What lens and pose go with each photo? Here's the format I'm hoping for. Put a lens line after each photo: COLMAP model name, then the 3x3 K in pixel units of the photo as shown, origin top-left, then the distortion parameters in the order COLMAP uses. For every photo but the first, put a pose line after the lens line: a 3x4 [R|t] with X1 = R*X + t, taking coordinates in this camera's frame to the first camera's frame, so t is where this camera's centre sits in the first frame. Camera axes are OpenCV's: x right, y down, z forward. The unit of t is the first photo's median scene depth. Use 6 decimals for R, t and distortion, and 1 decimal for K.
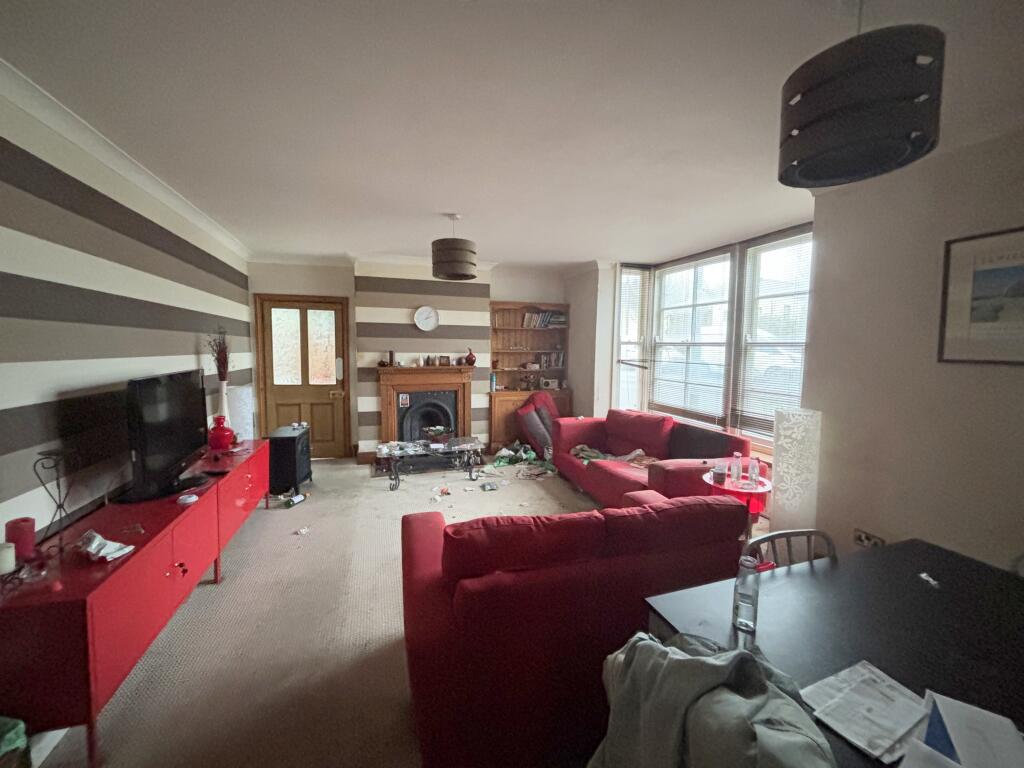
lens RADIAL K [[413.2, 0, 512.0], [0, 413.2, 384.0], [0, 0, 1]] dist [0.000102, -0.010815]
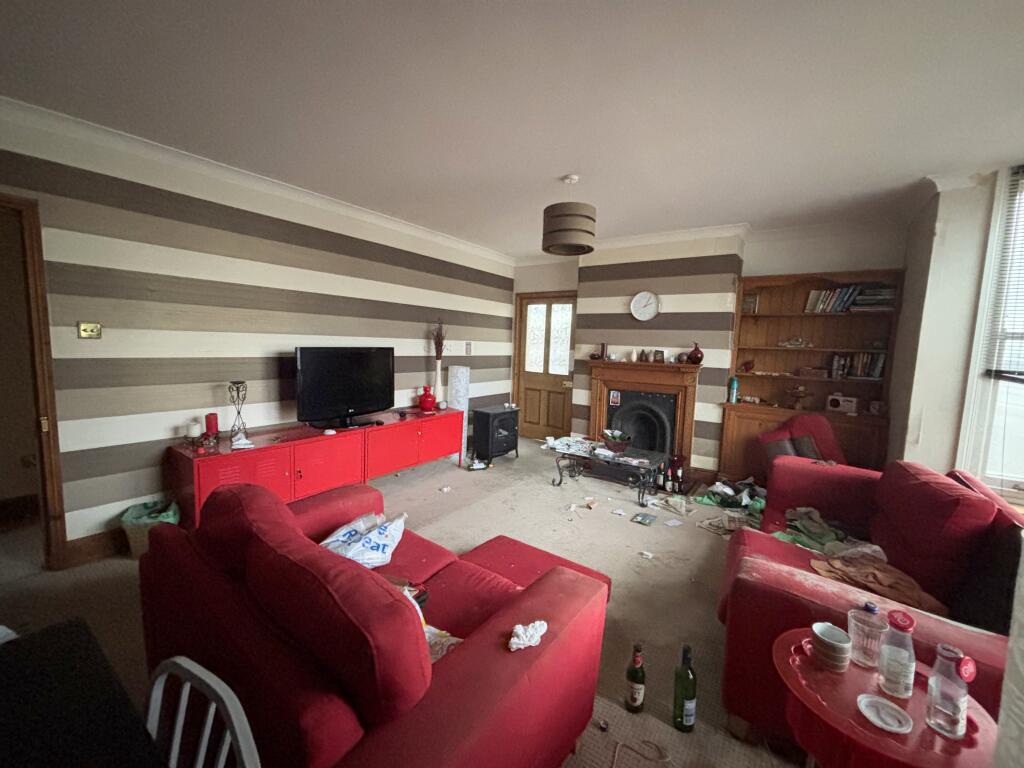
lens RADIAL K [[413.2, 0, 512.0], [0, 413.2, 384.0], [0, 0, 1]] dist [0.000102, -0.010815]
pose [[0.578640, 0.093133, -0.810248, 0.341746], [-0.100017, 0.994063, 0.042834, -0.007677], [0.809427, 0.056253, 0.584519, 0.286586]]
